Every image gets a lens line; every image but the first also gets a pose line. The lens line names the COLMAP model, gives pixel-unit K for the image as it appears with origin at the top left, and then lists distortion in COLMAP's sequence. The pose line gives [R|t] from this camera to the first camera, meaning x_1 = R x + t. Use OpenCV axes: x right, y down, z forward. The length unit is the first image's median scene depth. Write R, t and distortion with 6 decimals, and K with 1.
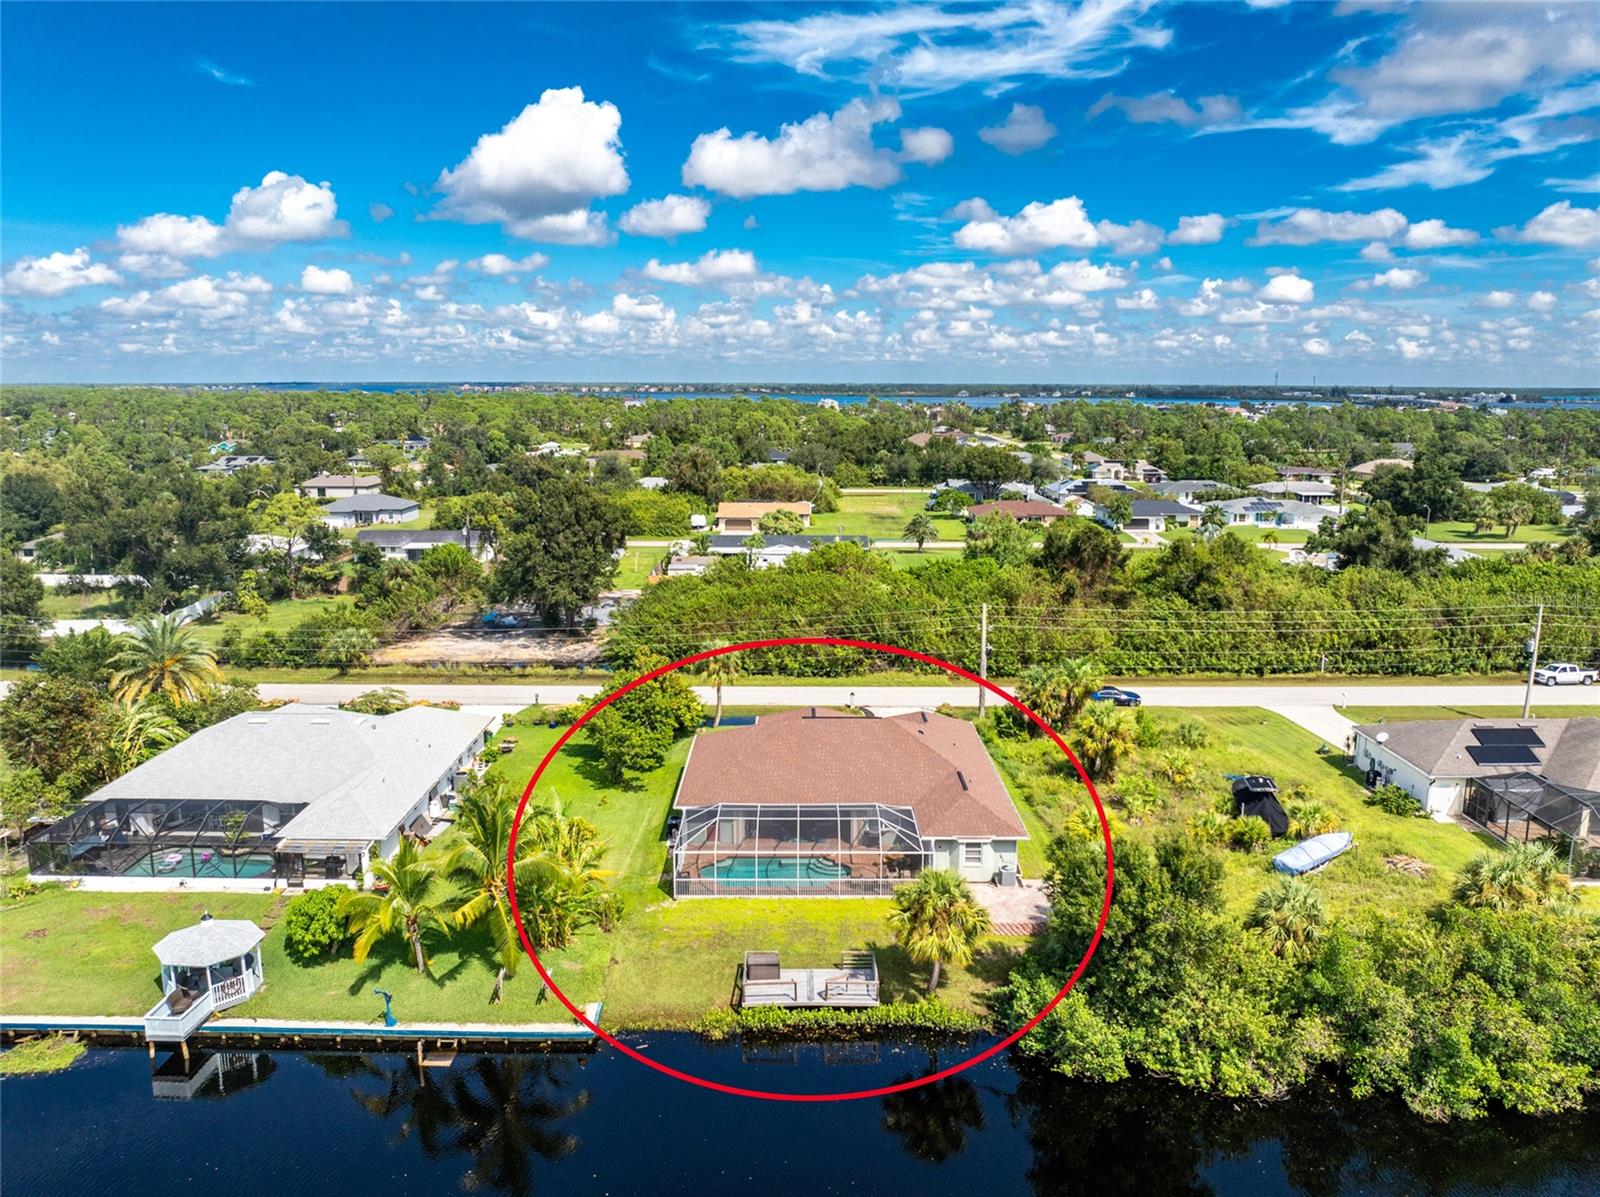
lens RADIAL K [[1140.1, 0, 800.0], [0, 1140.1, 598.5], [0, 0, 1]] dist [-0.026787, -0.006154]
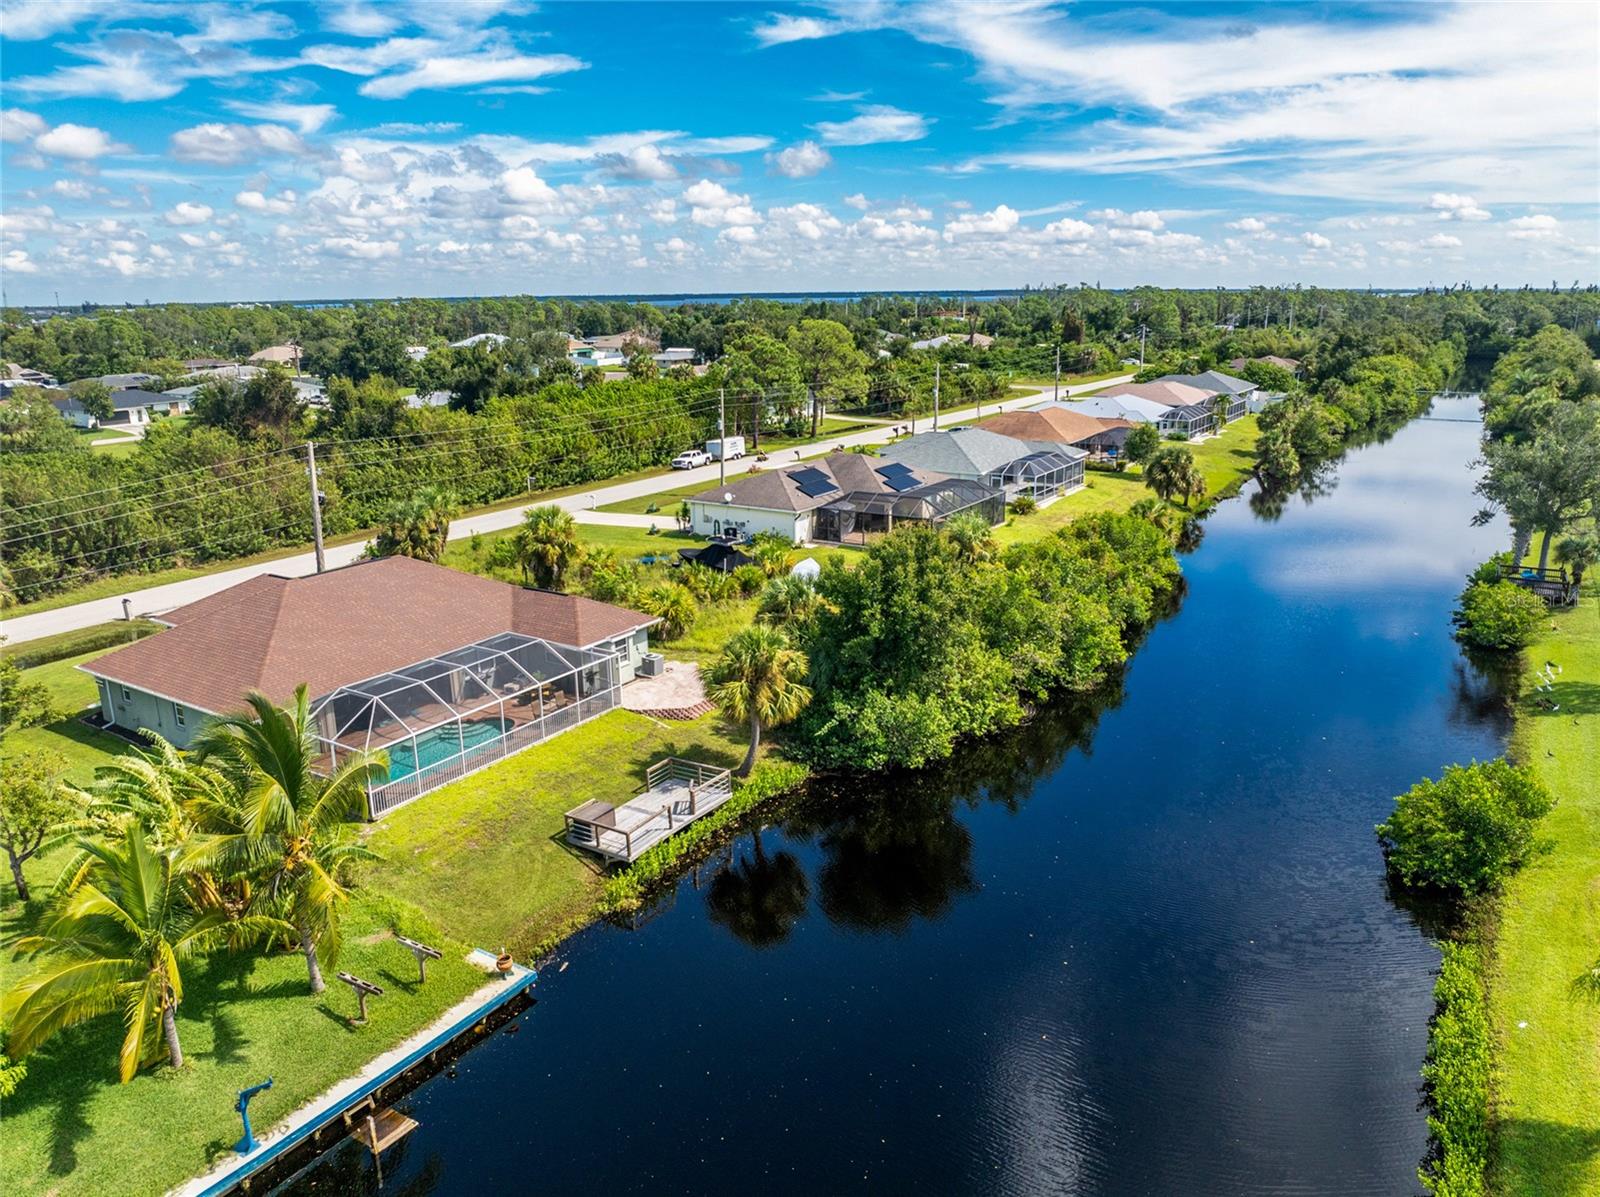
lens RADIAL K [[1140.1, 0, 800.0], [0, 1140.1, 598.5], [0, 0, 1]] dist [-0.026787, -0.006154]
pose [[0.535277, -0.224995, 0.814160, -0.332715], [0.169423, 0.972882, 0.157470, 0.045446], [-0.827511, 0.053647, 0.558880, 0.260000]]
